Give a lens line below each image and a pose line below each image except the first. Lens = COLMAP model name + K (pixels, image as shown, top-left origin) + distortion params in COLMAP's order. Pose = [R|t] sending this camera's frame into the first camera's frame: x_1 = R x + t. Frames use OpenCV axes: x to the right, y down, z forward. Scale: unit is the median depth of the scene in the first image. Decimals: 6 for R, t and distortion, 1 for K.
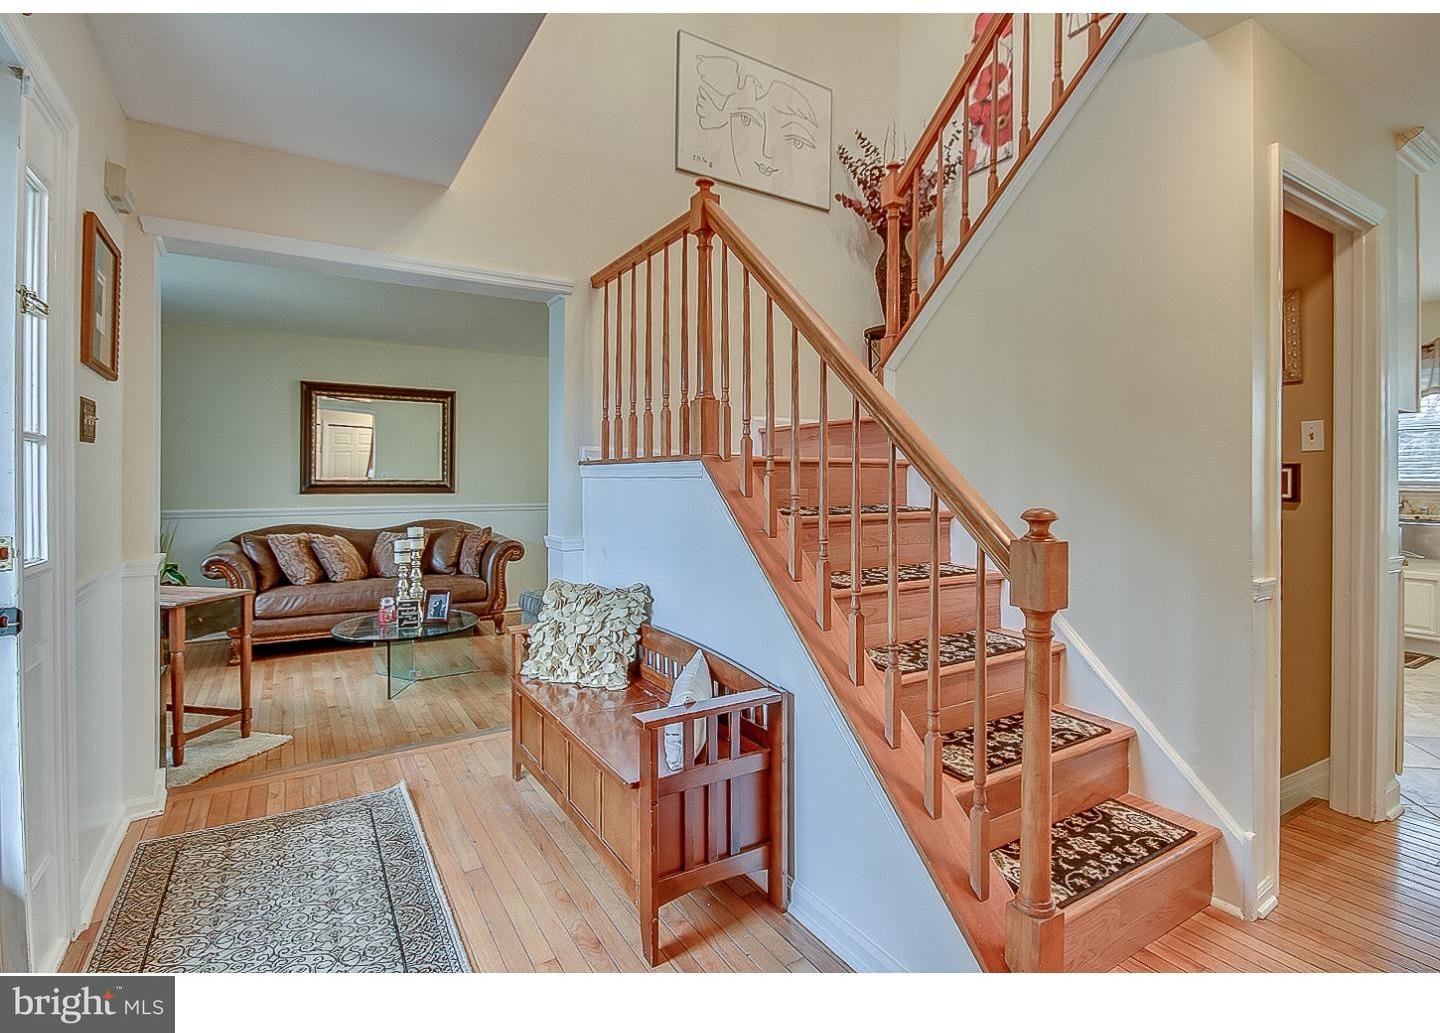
lens RADIAL K [[688.3, 0, 728.3], [0, 688.3, 483.2], [0, 0, 1]] dist [-0.002541, -0.000289]
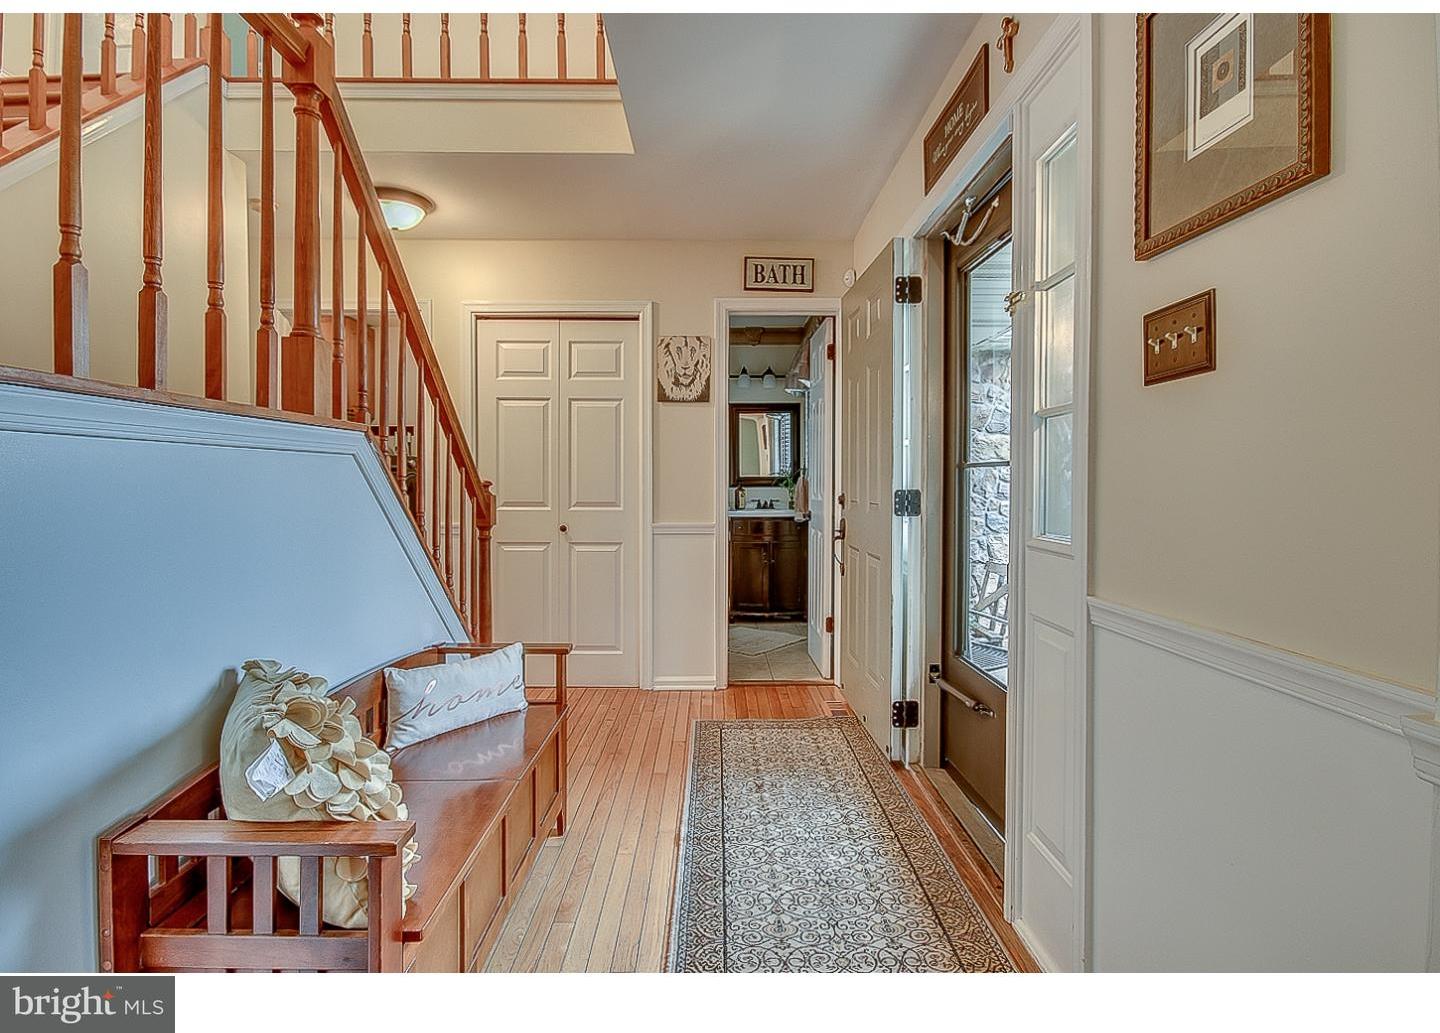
lens RADIAL K [[688.3, 0, 728.3], [0, 688.3, 483.2], [0, 0, 1]] dist [-0.002541, -0.000289]
pose [[-0.853237, -0.004390, 0.521506, -0.560247], [-0.000928, 0.999976, 0.006900, 0.013216], [-0.521523, 0.005404, -0.853220, 1.029522]]
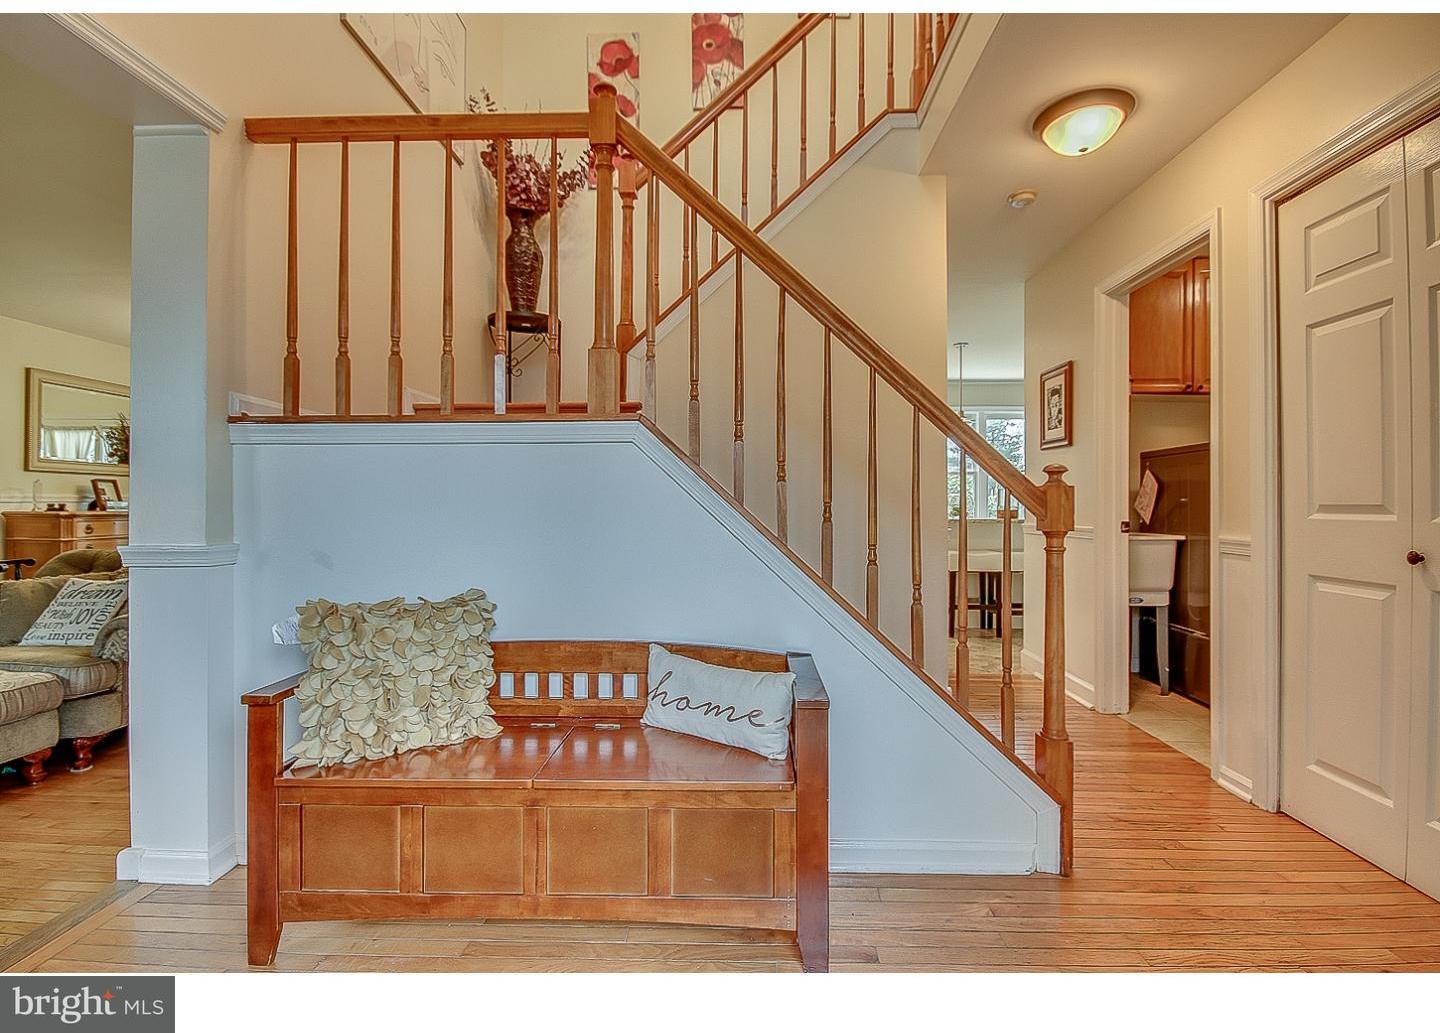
lens RADIAL K [[688.3, 0, 728.3], [0, 688.3, 483.2], [0, 0, 1]] dist [-0.002541, -0.000289]
pose [[0.547262, 0.009146, 0.836912, -0.489814], [0.009411, 0.999810, -0.017080, 0.040651], [-0.836909, 0.017223, 0.547072, 0.325554]]
